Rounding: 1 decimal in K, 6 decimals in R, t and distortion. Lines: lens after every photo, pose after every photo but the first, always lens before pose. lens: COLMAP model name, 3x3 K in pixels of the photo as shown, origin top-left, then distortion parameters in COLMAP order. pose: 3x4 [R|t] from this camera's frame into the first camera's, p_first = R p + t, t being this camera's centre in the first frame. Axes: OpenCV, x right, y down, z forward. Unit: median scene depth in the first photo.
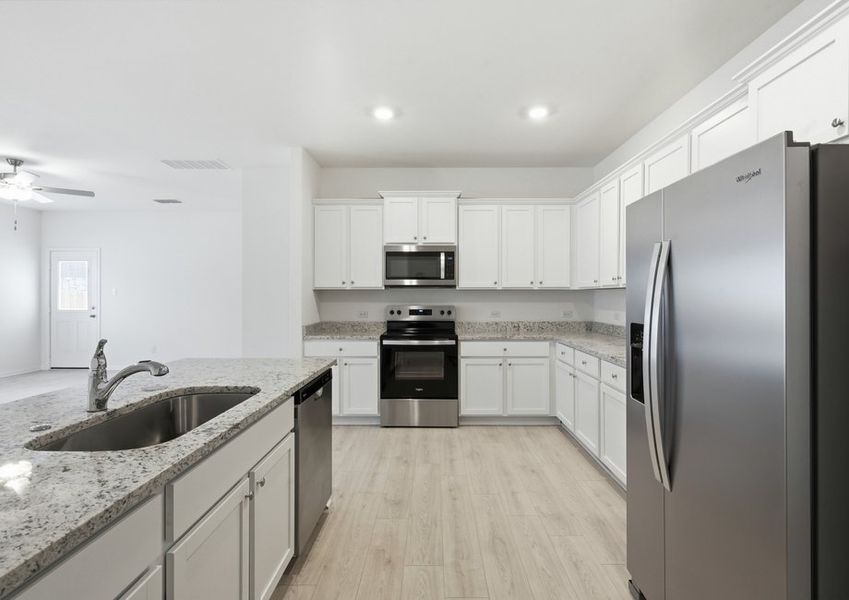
lens RADIAL K [[392.5, 0, 423.8], [0, 392.5, 295.9], [0, 0, 1]] dist [0.000681, -0.000039]
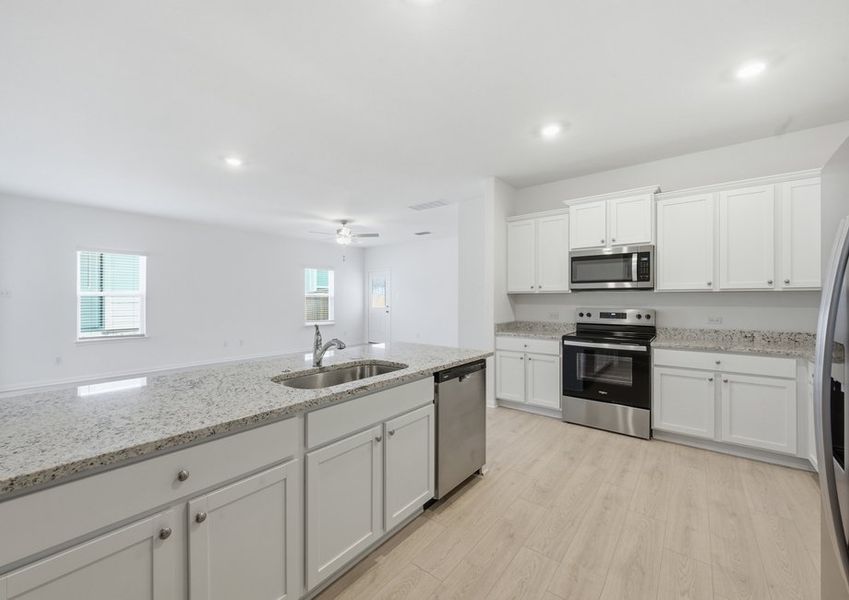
lens RADIAL K [[332.7, 0, 419.0], [0, 332.7, 298.7], [0, 0, 1]] dist [-0.000501, -0.000103]
pose [[0.791476, -0.000486, -0.611201, 0.134855], [0.000091, 1.000000, -0.000677, -0.000208], [0.611201, 0.000481, 0.791475, 0.041495]]
